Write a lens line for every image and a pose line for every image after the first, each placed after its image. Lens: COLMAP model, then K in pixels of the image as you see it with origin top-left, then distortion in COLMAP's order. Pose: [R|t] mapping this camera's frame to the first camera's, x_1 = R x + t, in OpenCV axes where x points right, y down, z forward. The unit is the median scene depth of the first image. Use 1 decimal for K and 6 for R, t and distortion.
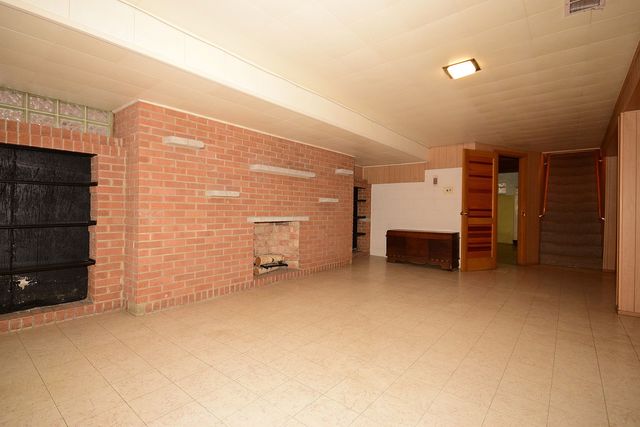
lens RADIAL K [[304.4, 0, 321.7], [0, 304.4, 212.3], [0, 0, 1]] dist [0.016680, -0.007984]
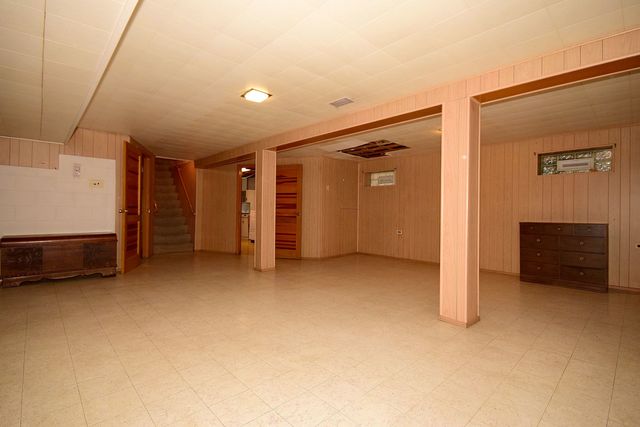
lens RADIAL K [[296.5, 0, 320.0], [0, 296.5, 213.5], [0, 0, 1]] dist [-0.001690, -0.000489]
pose [[0.133800, -0.021349, 0.990778, -0.487441], [-0.004265, 0.999746, 0.022118, -0.015749], [-0.990999, -0.007185, 0.133675, 0.410261]]
